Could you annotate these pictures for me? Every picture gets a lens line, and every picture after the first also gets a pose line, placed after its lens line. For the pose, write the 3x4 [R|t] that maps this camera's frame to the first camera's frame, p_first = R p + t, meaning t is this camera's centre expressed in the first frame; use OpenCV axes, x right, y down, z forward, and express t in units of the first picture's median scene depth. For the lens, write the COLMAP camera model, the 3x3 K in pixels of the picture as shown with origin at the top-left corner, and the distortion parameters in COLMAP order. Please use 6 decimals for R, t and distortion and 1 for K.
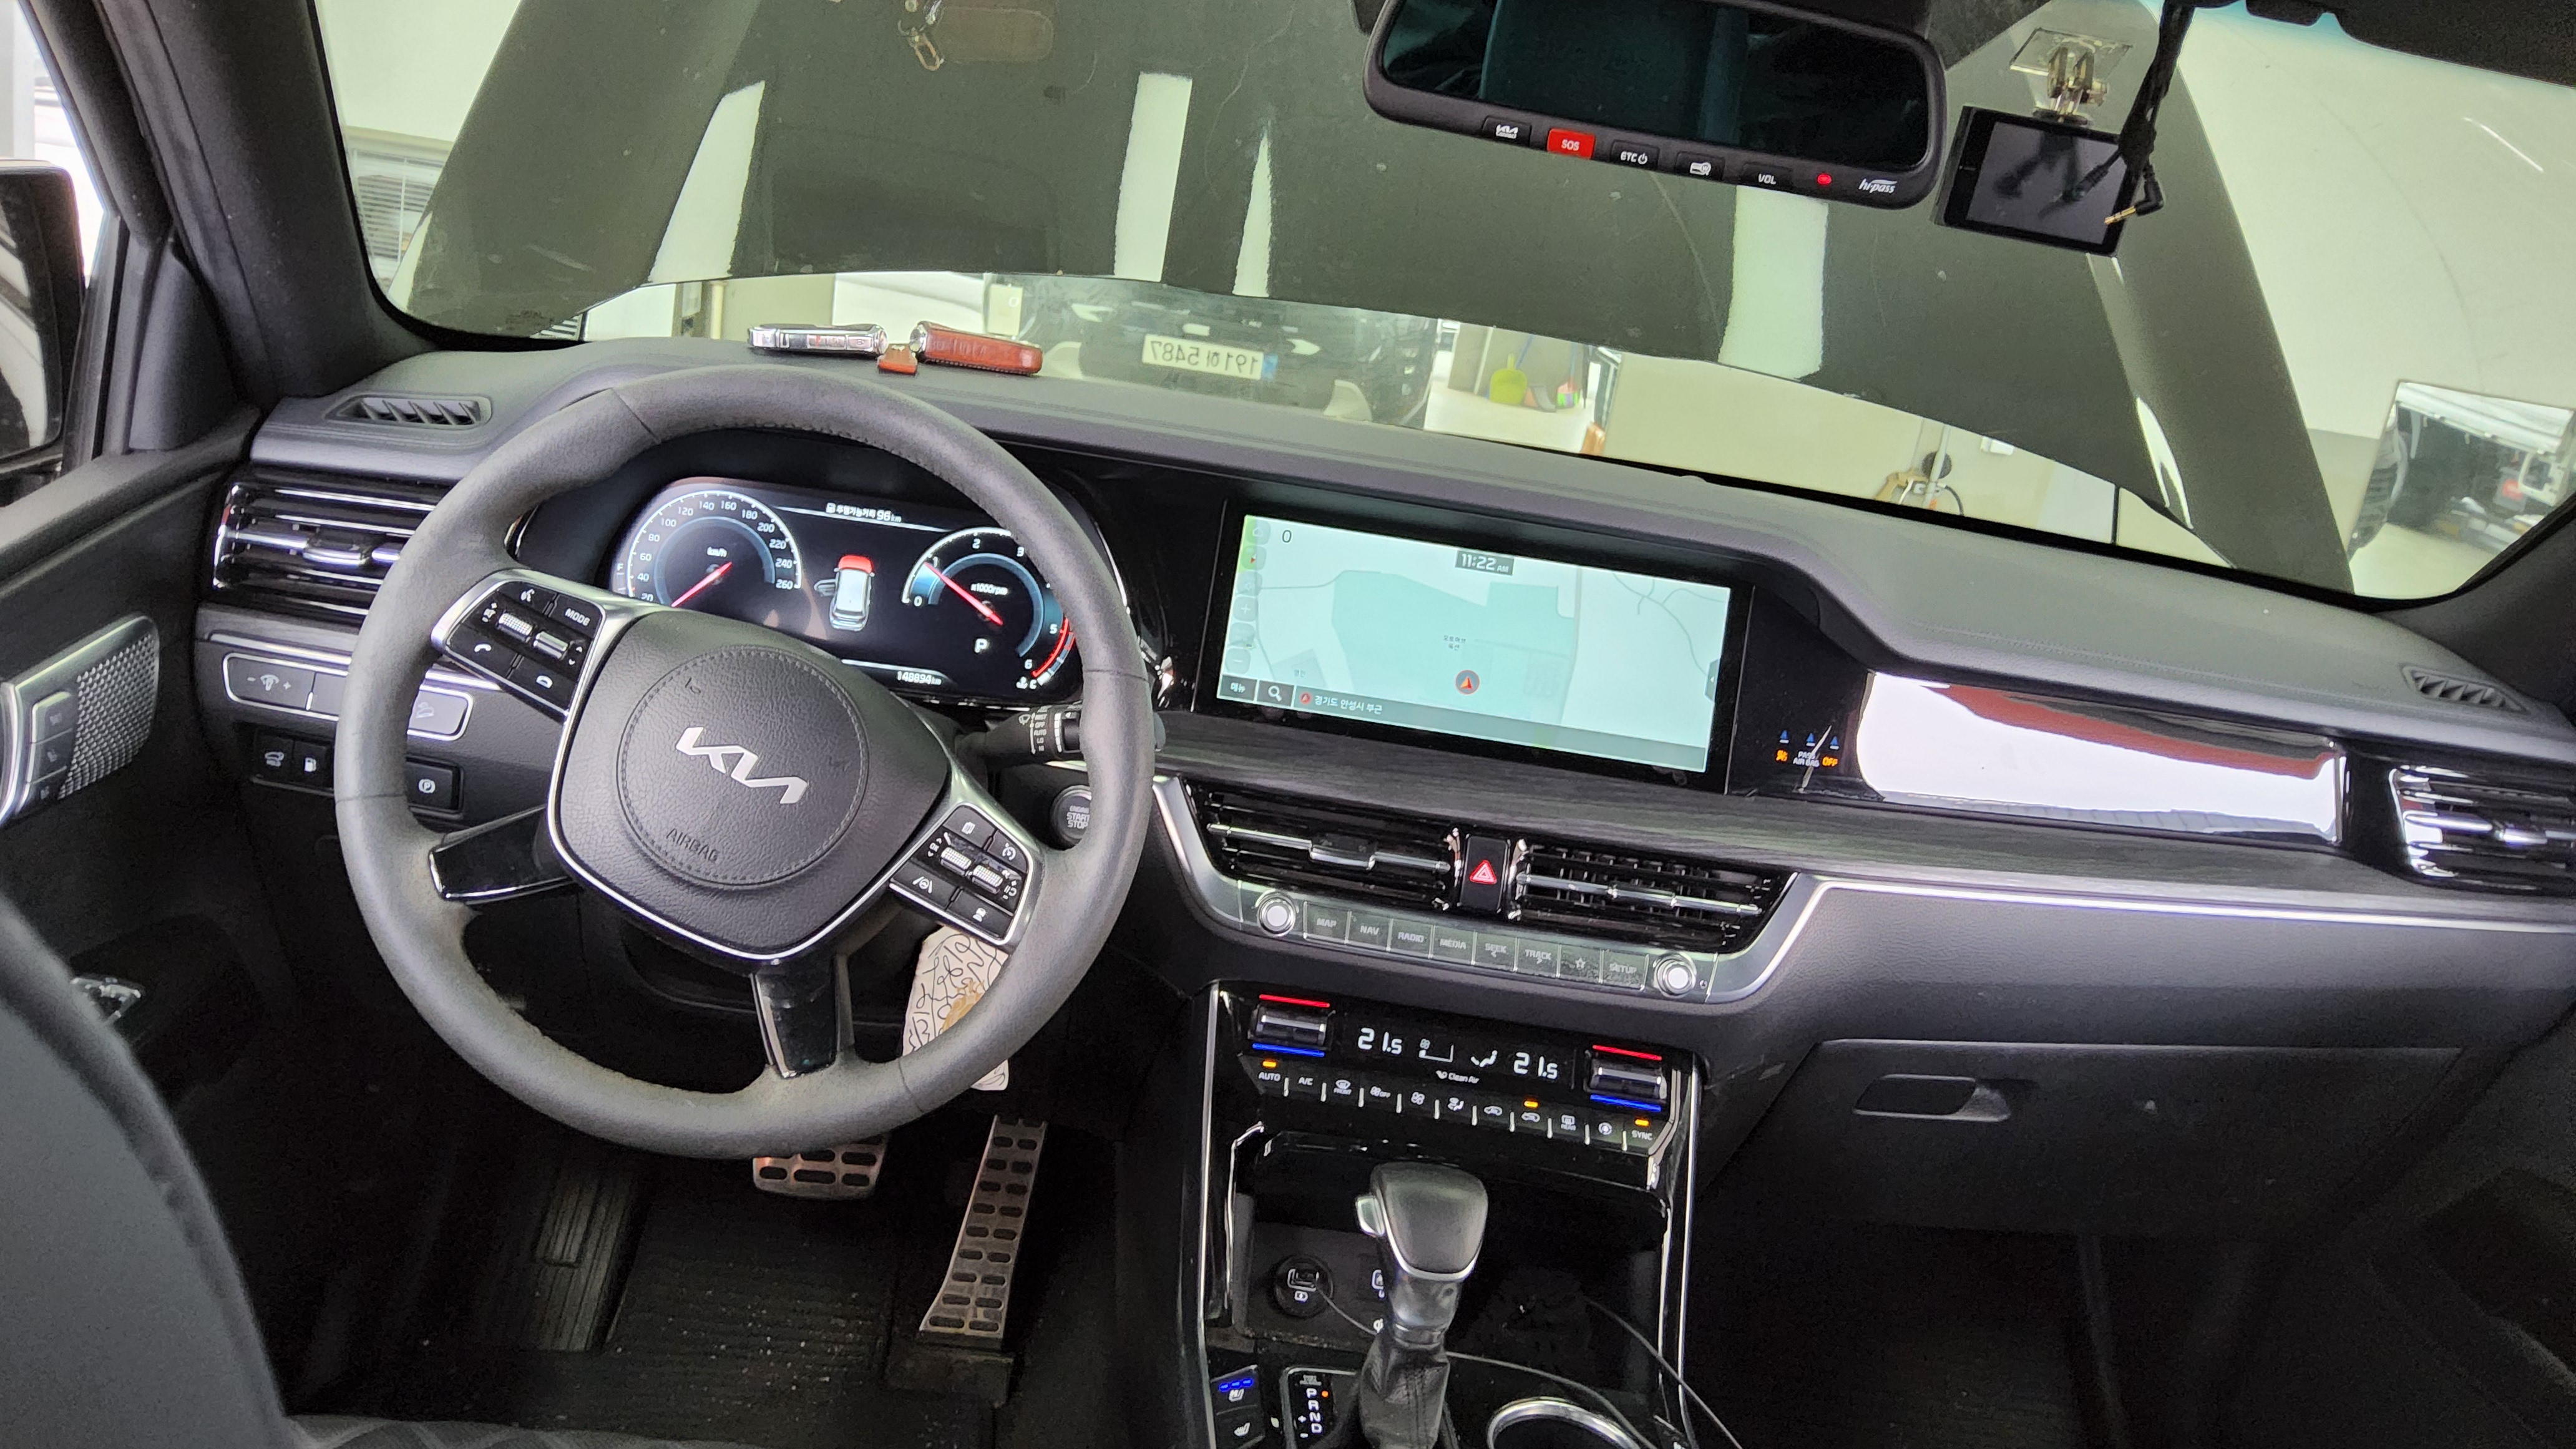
lens RADIAL K [[2074.7, 0, 1288.0], [0, 2074.7, 724.5], [0, 0, 1]] dist [0.095855, -0.223331]
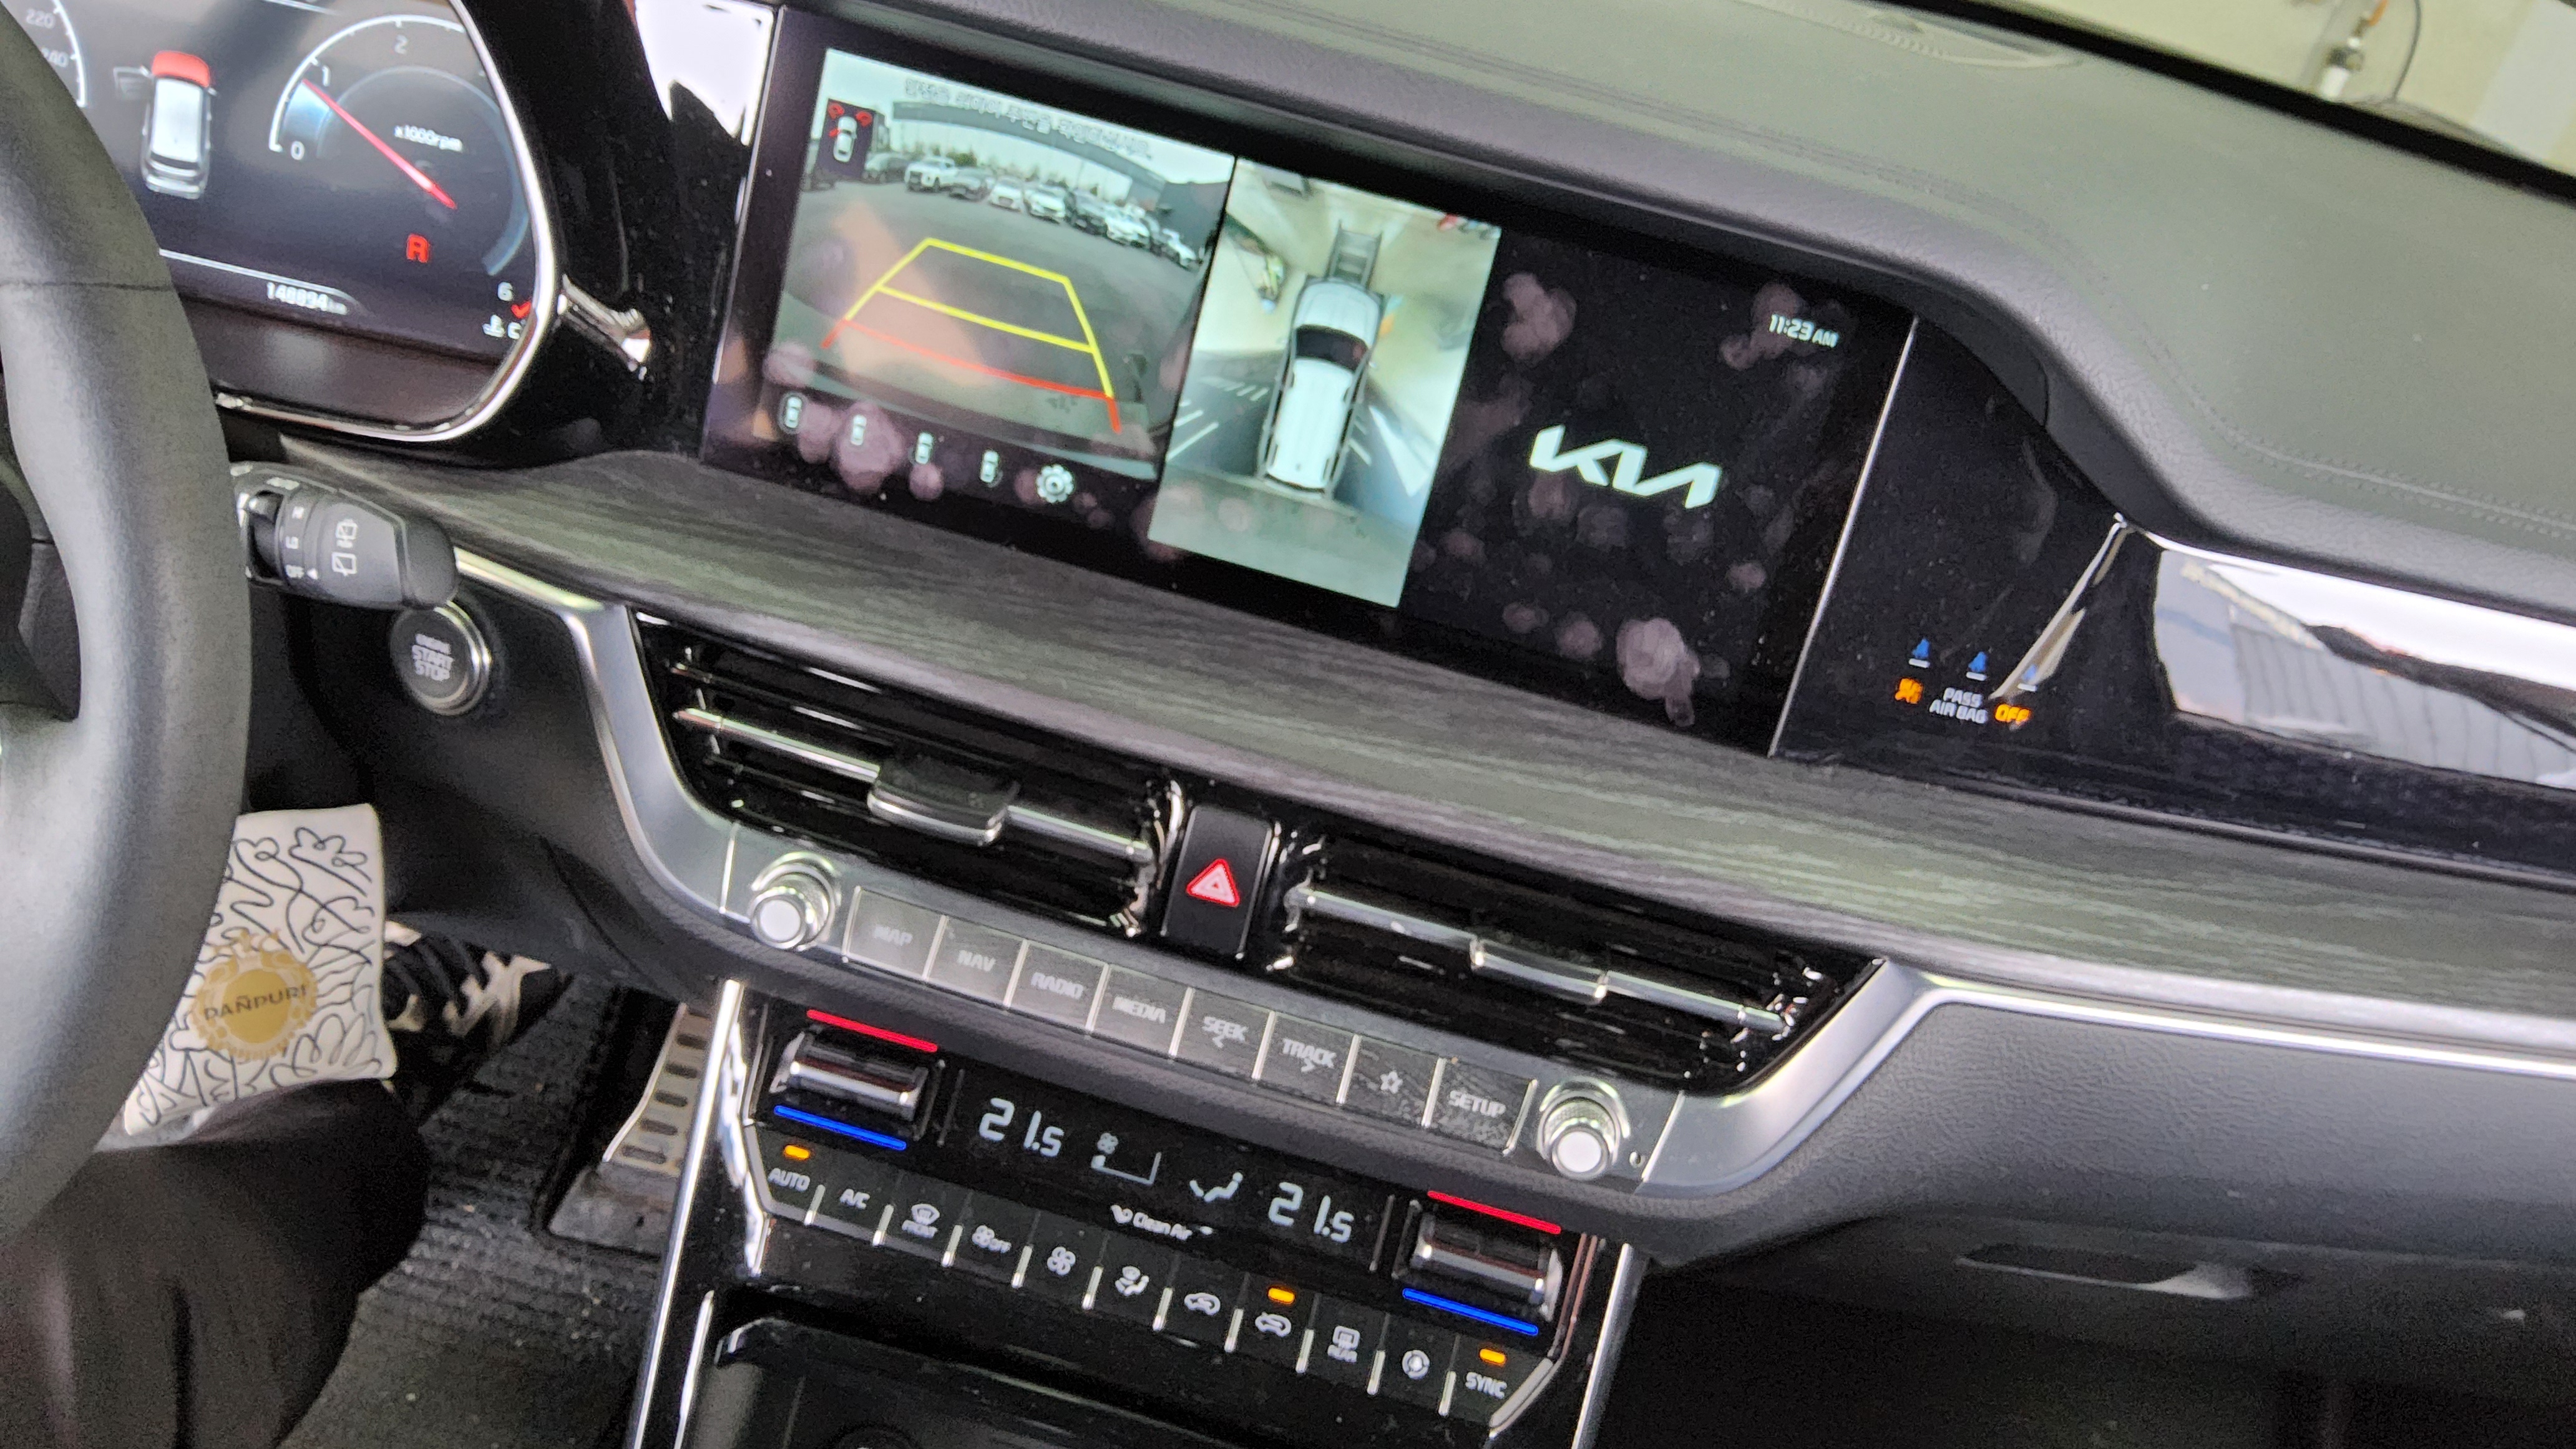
lens RADIAL K [[2074.7, 0, 1288.0], [0, 2074.7, 724.5], [0, 0, 1]] dist [0.095855, -0.223331]
pose [[0.982433, 0.135888, -0.127904, 0.155288], [-0.095047, 0.954193, 0.283693, -0.095569], [0.160595, -0.266552, 0.950347, 0.509033]]
